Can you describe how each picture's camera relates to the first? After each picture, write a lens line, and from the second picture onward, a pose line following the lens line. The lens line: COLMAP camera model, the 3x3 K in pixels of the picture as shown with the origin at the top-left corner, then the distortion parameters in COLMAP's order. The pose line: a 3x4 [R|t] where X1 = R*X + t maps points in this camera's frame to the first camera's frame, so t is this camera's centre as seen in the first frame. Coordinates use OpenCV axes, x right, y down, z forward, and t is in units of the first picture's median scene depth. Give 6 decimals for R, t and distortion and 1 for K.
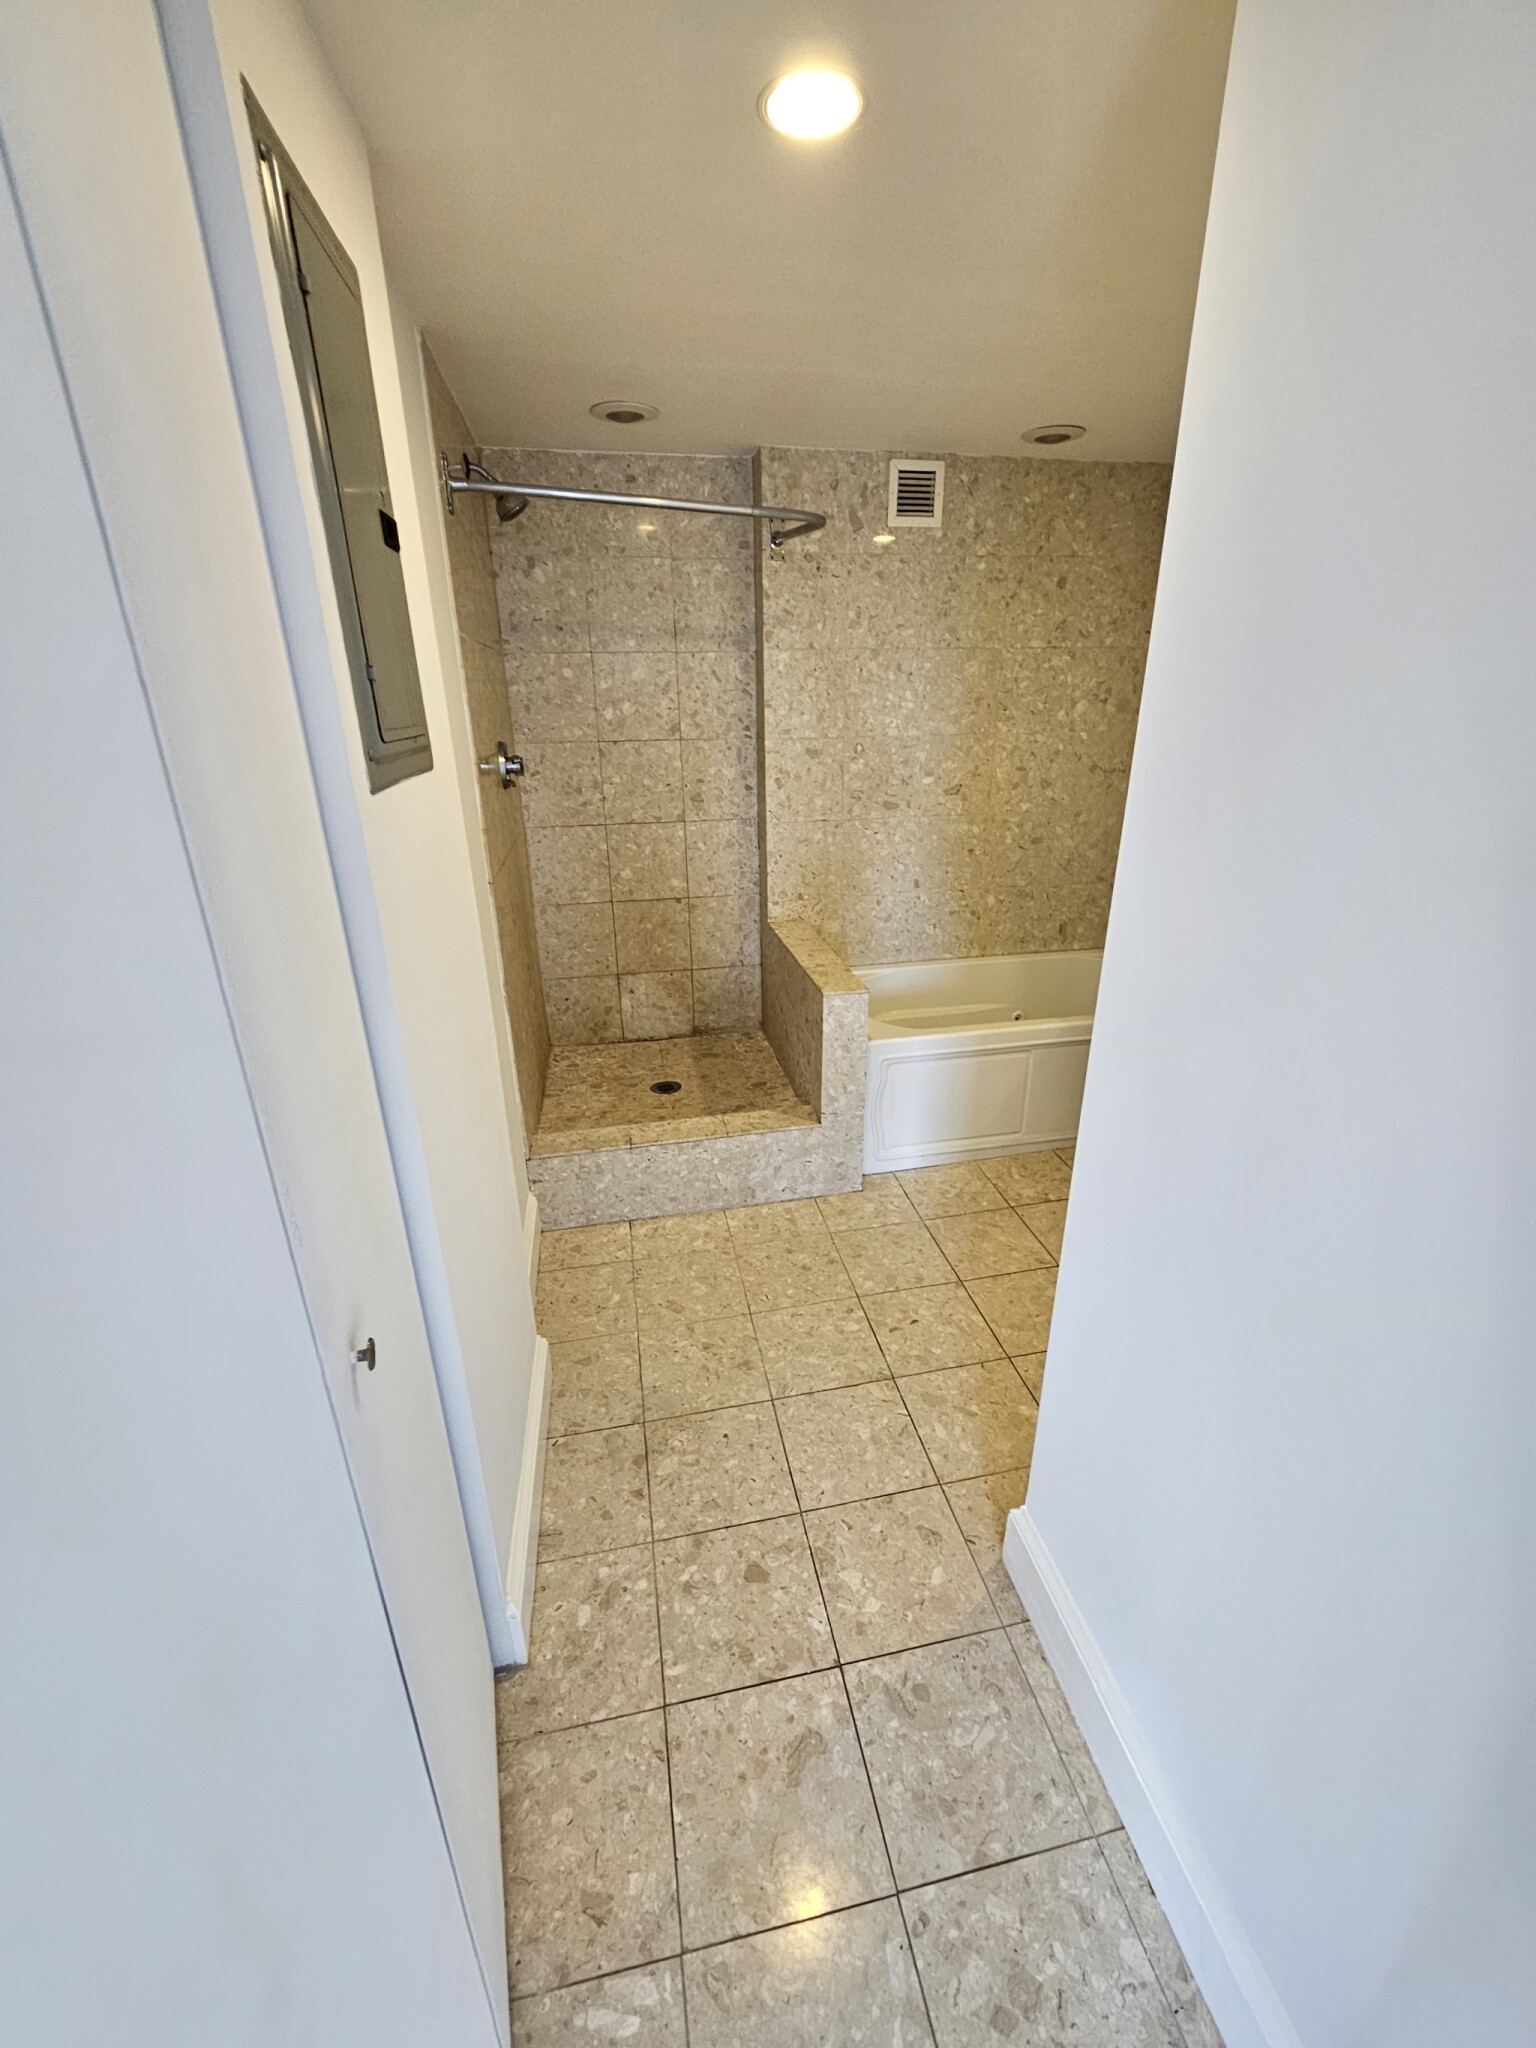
lens RADIAL K [[836.7, 0, 774.7], [0, 836.7, 1023.8], [0, 0, 1]] dist [-0.002602, -0.000261]
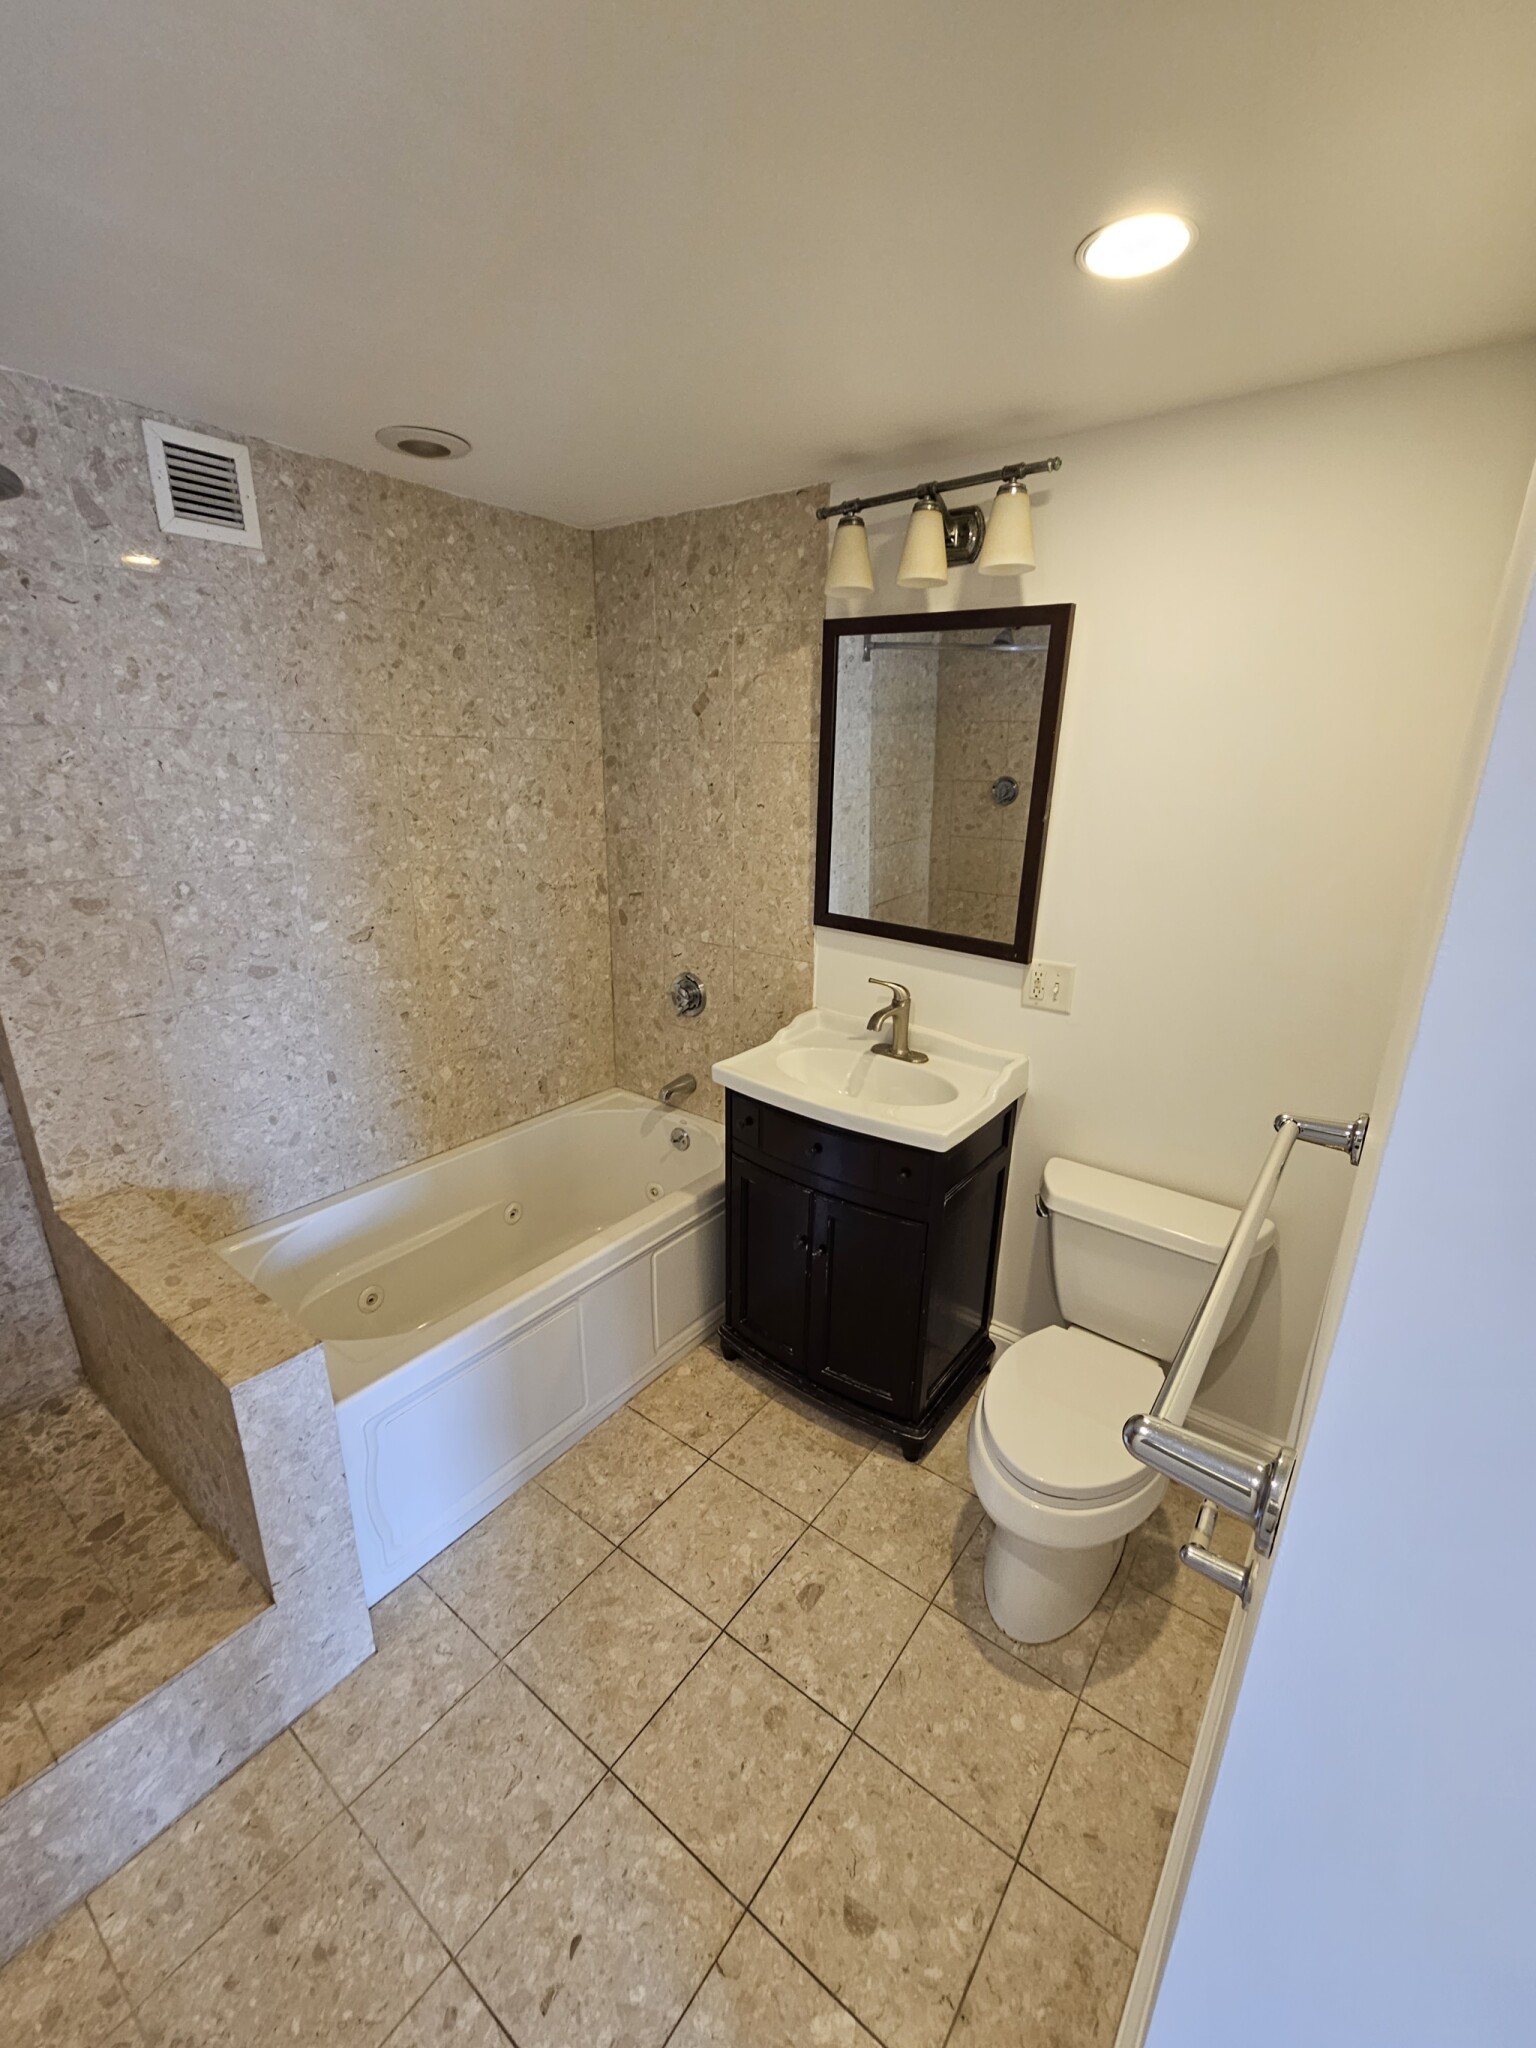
lens RADIAL K [[836.7, 0, 768.6], [0, 836.7, 1023.3], [0, 0, 1]] dist [-0.002602, -0.000261]
pose [[0.747265, -0.179741, 0.639756, 0.014181], [0.222742, 0.974781, 0.013694, -0.152703], [-0.626084, 0.132267, 0.768456, 0.295063]]
